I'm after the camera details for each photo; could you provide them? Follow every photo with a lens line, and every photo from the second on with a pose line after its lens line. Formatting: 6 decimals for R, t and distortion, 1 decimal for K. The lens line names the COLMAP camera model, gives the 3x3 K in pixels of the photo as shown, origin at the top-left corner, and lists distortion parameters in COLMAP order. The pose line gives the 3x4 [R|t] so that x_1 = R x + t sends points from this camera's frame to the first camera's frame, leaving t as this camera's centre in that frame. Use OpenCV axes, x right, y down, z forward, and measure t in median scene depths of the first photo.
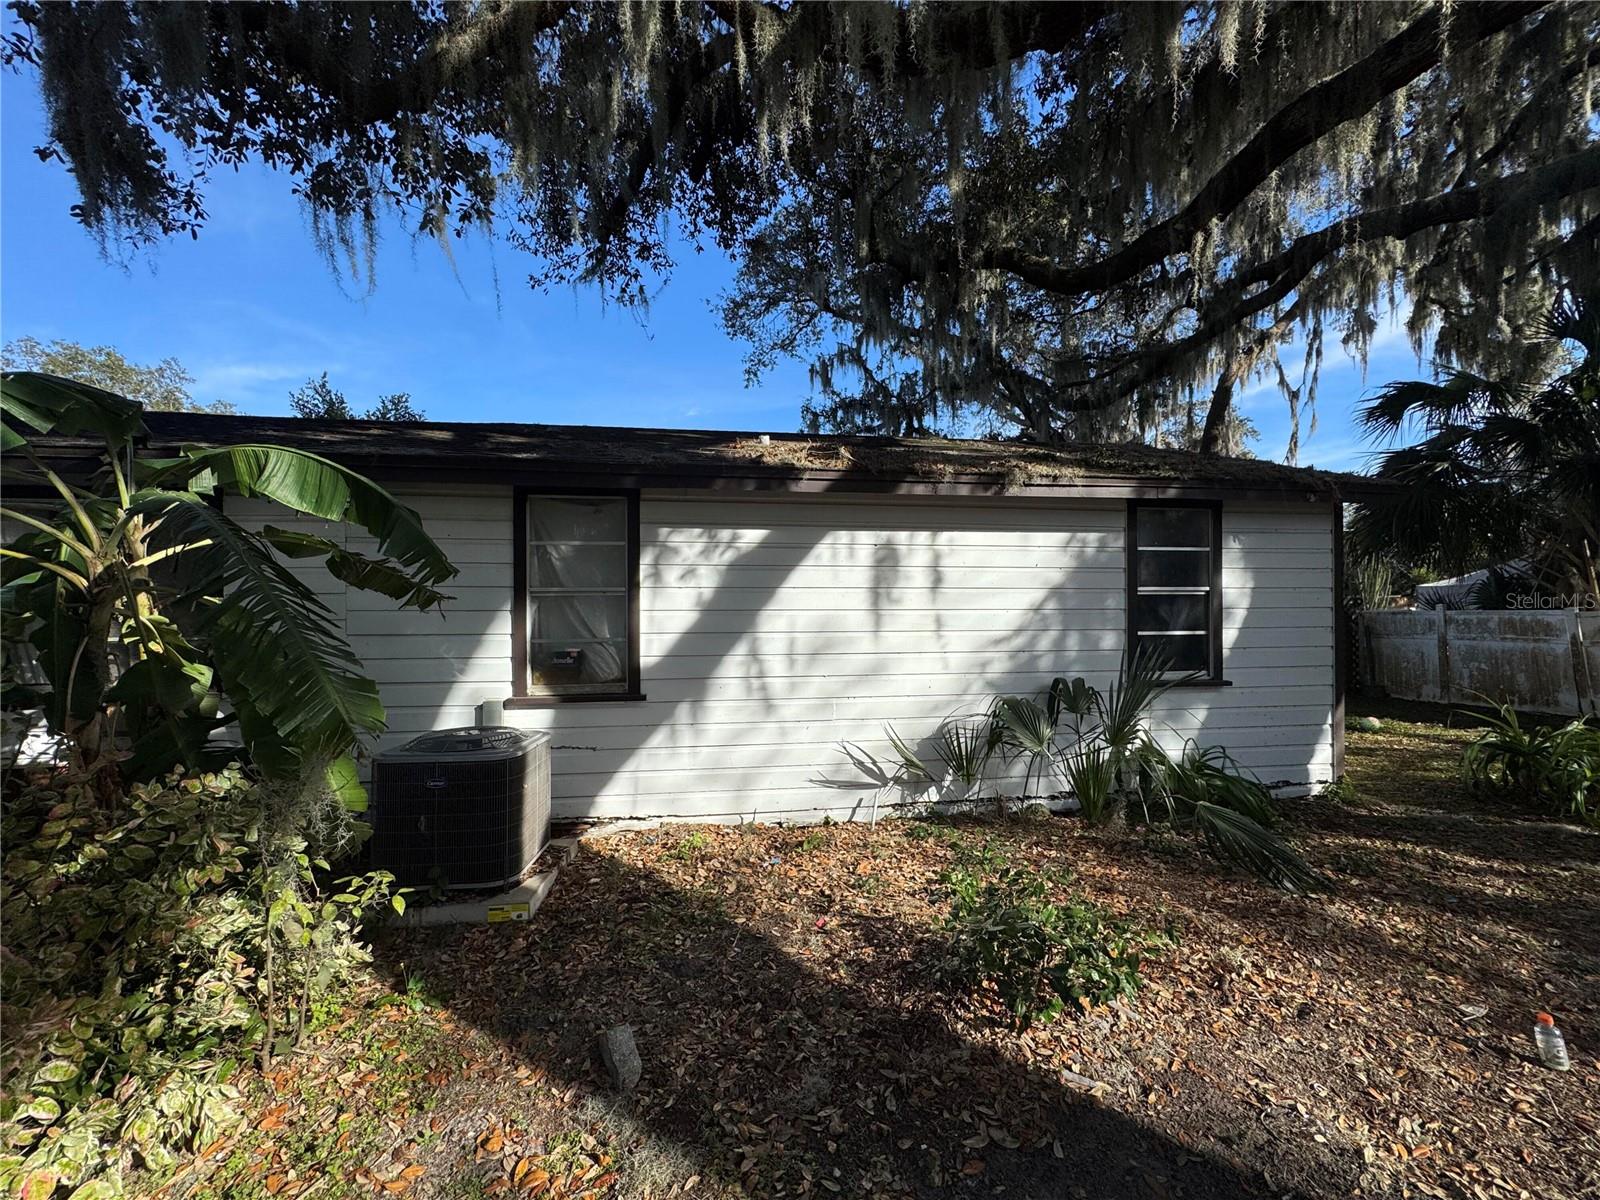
lens RADIAL K [[634.8, 0, 801.7], [0, 634.8, 602.9], [0, 0, 1]] dist [-0.004332, 0.000187]
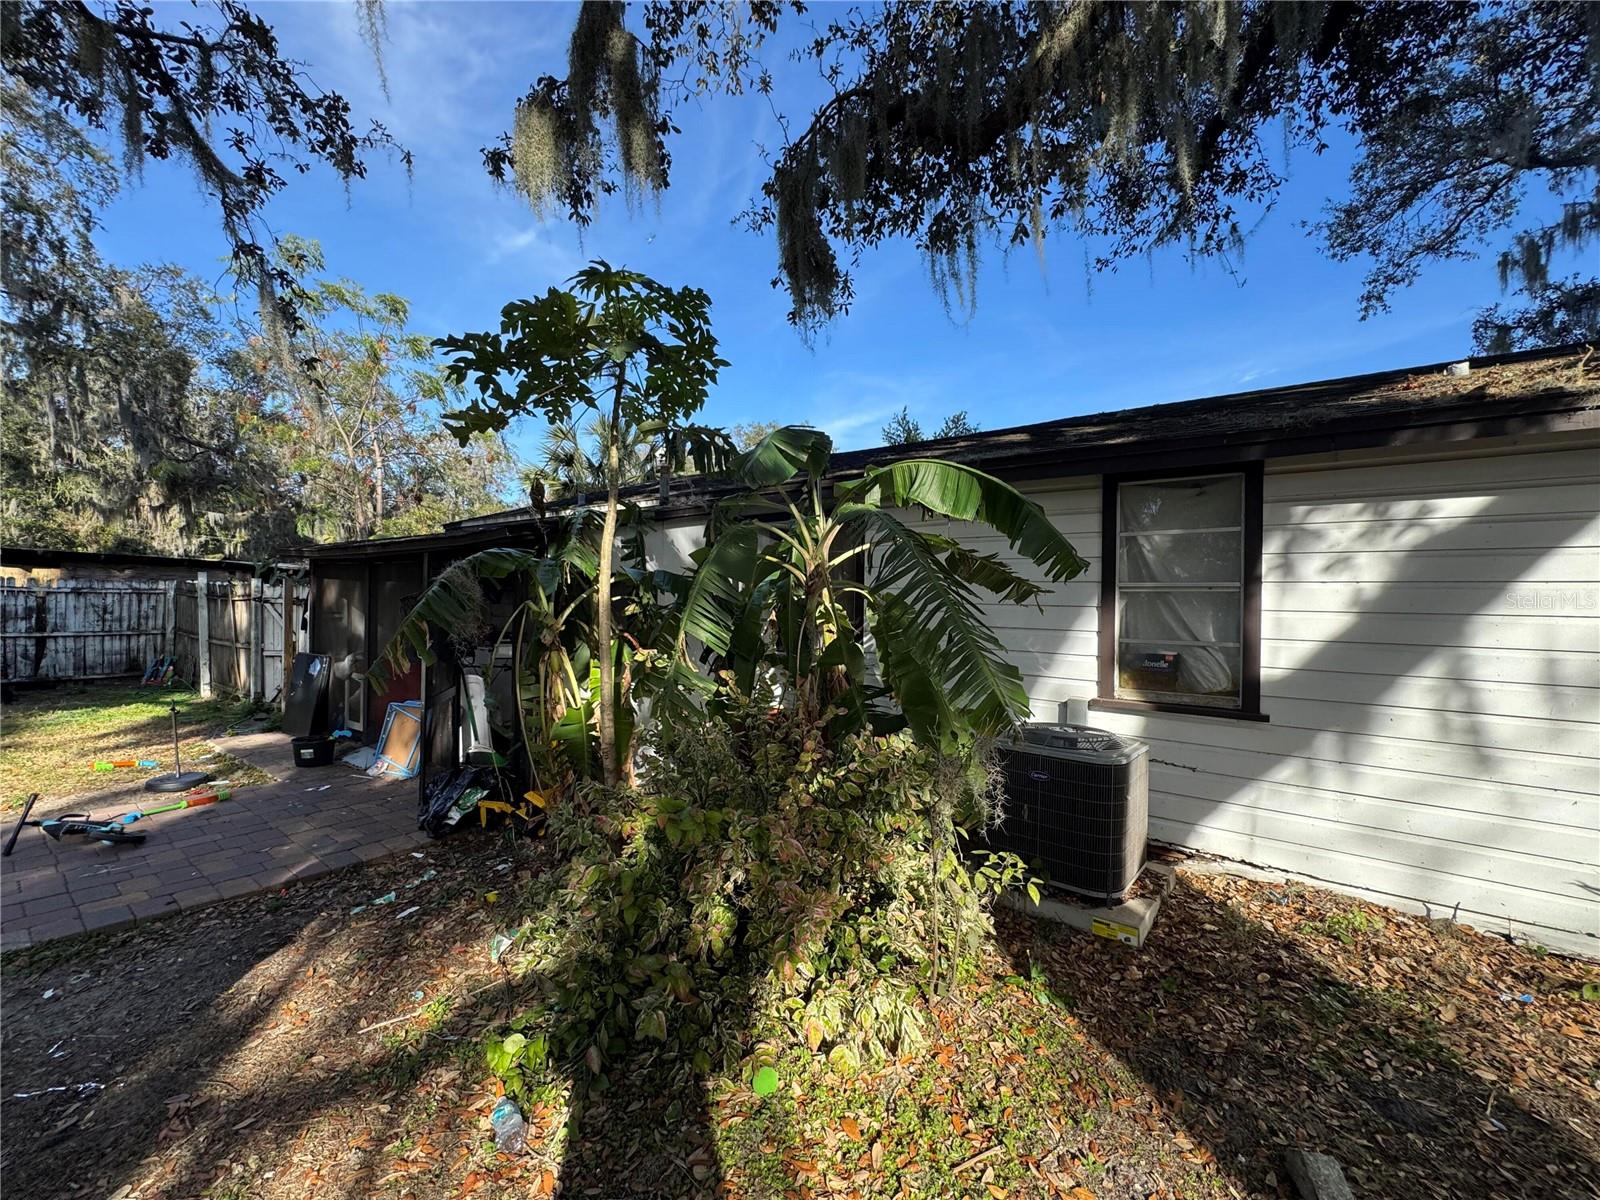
lens RADIAL K [[634.8, 0, 801.7], [0, 634.8, 602.9], [0, 0, 1]] dist [-0.004332, 0.000187]
pose [[0.712479, 0.018557, -0.701448, -0.108908], [-0.017941, 0.999805, 0.008227, 0.006376], [0.701464, 0.006723, 0.712673, 0.009907]]
